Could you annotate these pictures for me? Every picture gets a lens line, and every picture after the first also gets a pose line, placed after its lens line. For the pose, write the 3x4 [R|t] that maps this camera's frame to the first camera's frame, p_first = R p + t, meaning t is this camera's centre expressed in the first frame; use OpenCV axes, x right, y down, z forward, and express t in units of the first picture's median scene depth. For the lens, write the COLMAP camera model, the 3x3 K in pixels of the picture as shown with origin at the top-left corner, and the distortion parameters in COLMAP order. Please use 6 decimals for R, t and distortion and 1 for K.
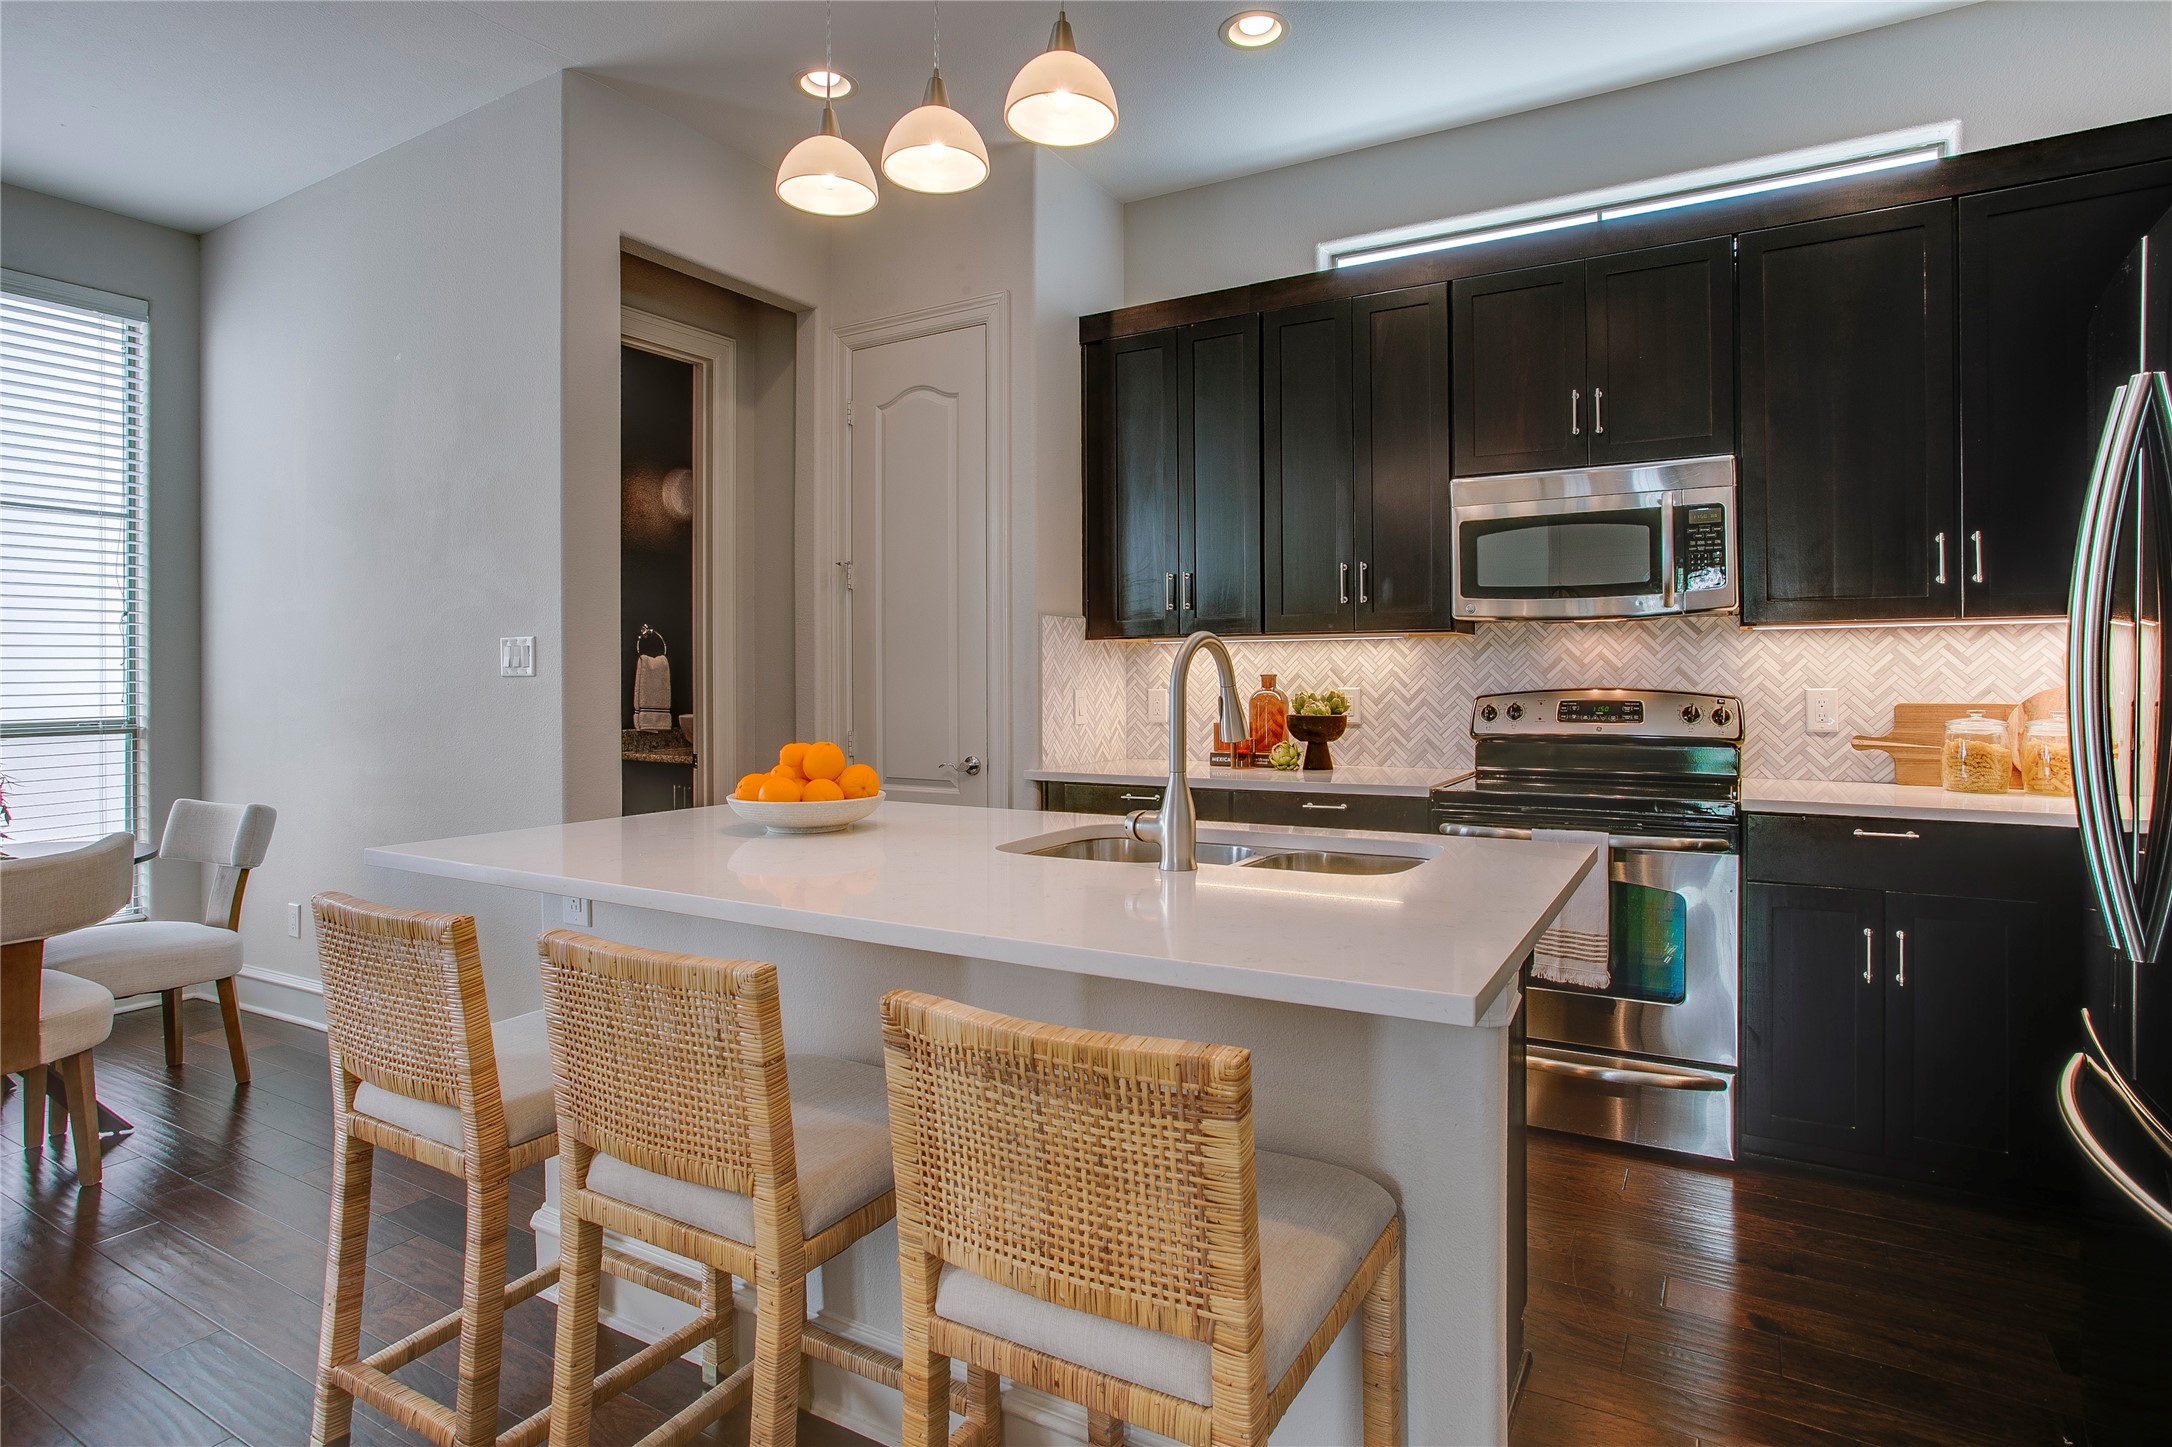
lens RADIAL K [[1057.0, 0, 1085.3], [0, 1057.0, 695.8], [0, 0, 1]] dist [-0.001380, -0.000388]
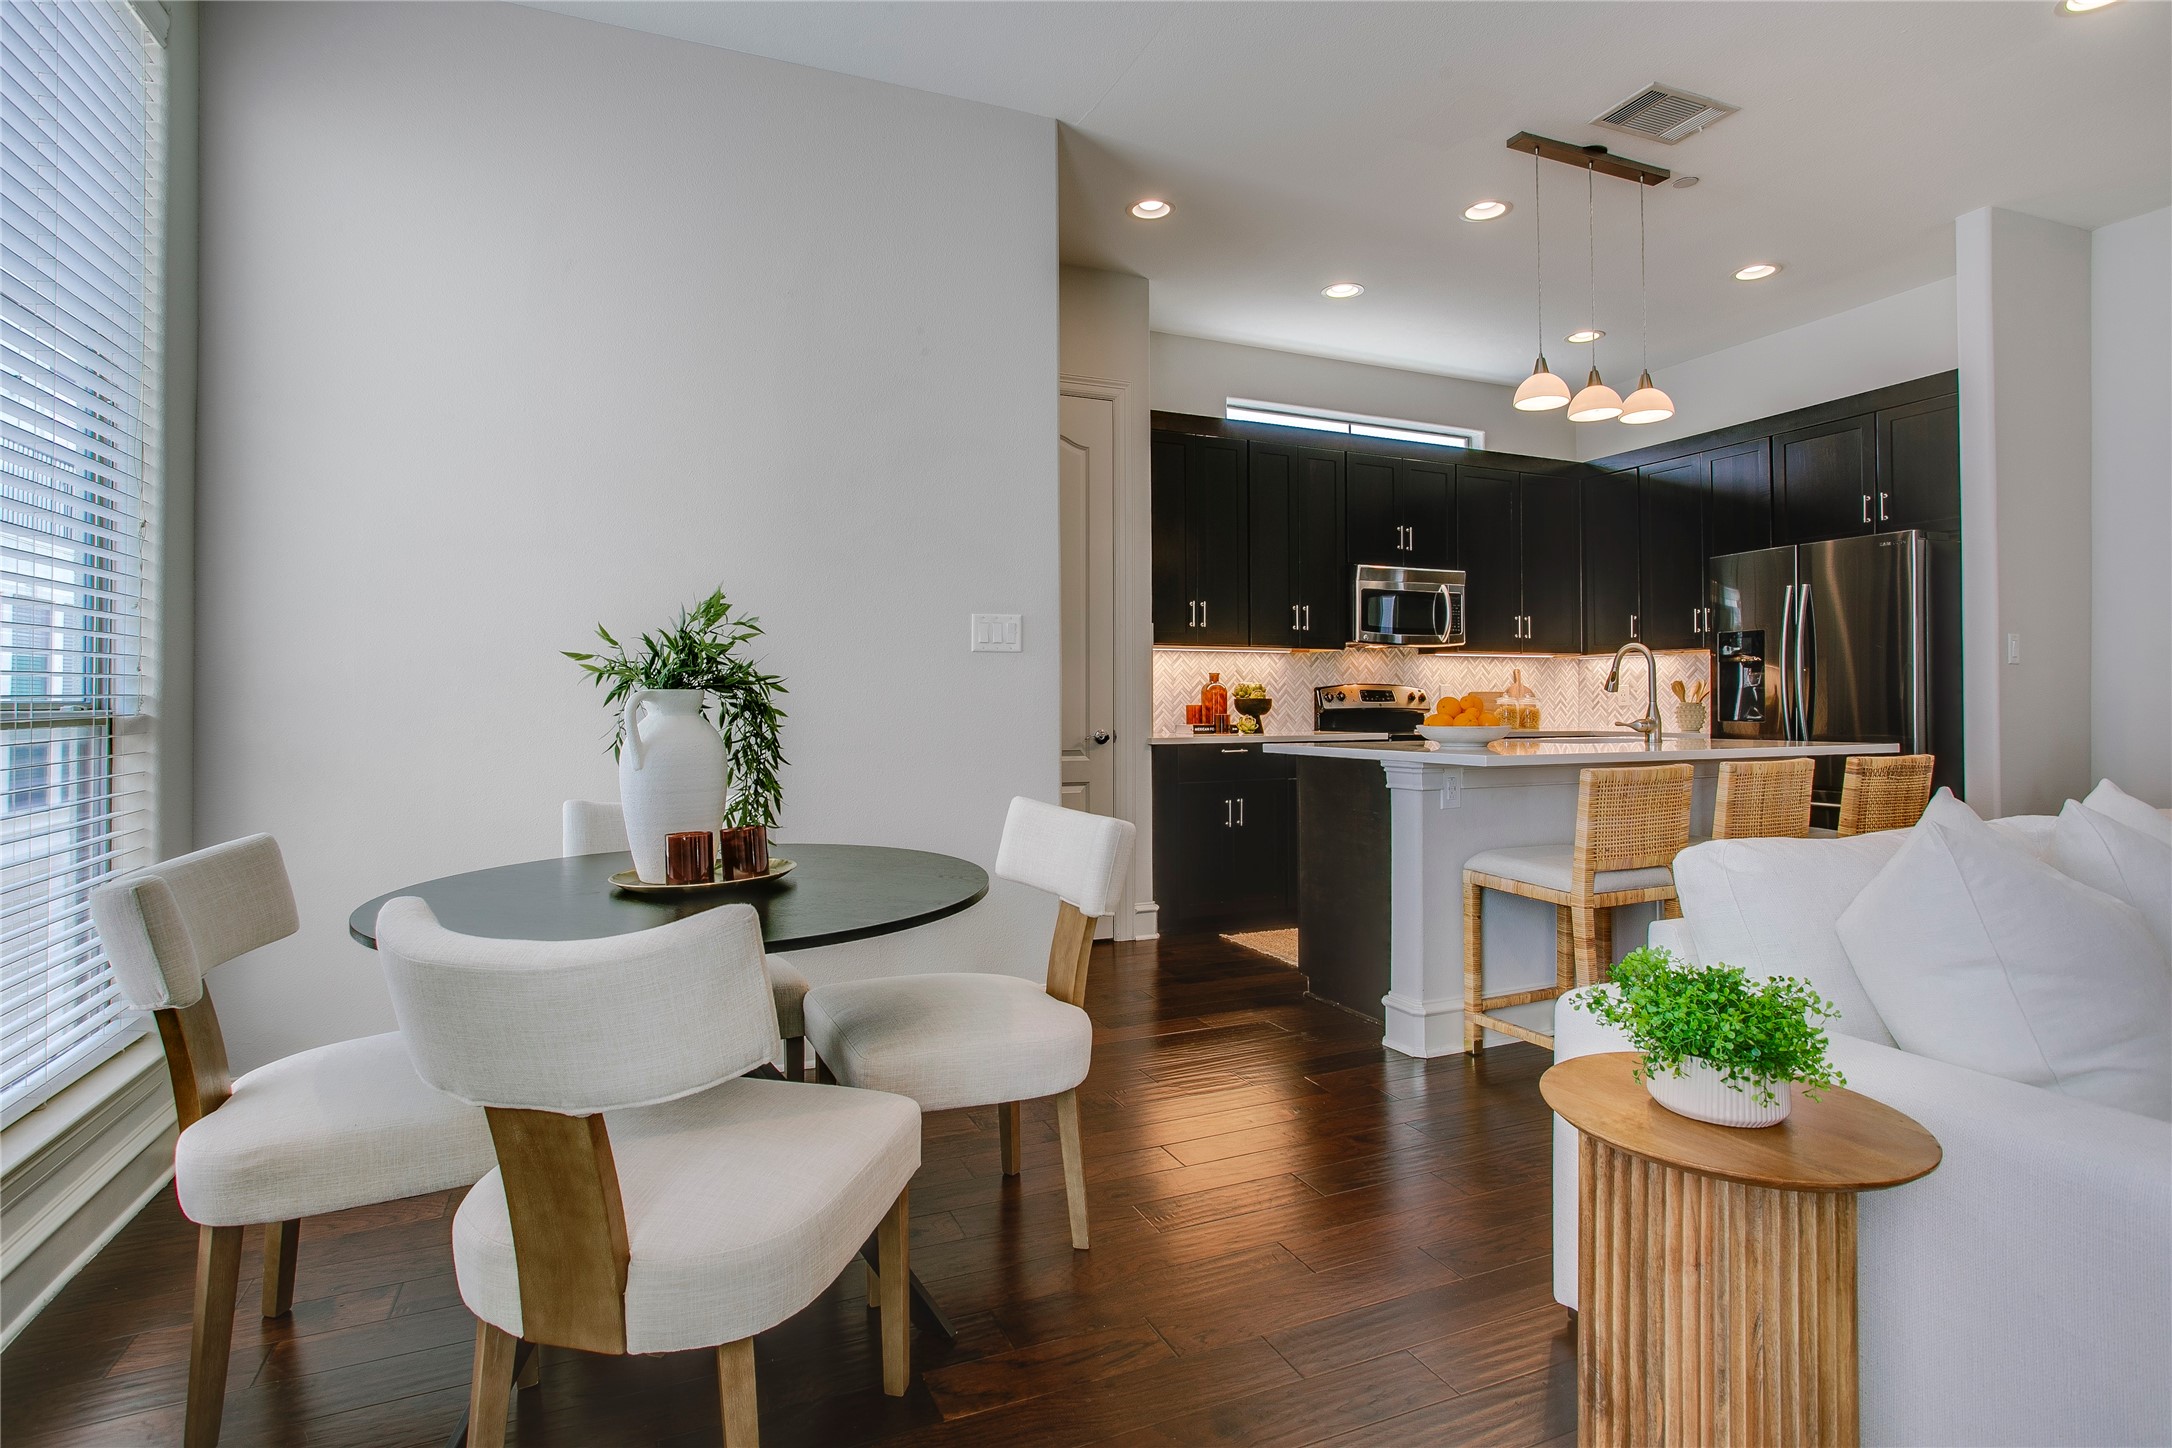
lens RADIAL K [[1056.4, 0, 1028.1], [0, 1056.4, 730.4], [0, 0, 1]] dist [-0.095890, 0.082929]
pose [[0.649996, -0.014263, 0.759804, -1.227824], [0.012768, 0.999888, 0.007848, 0.050211], [-0.759831, 0.004600, 0.650105, 0.242629]]
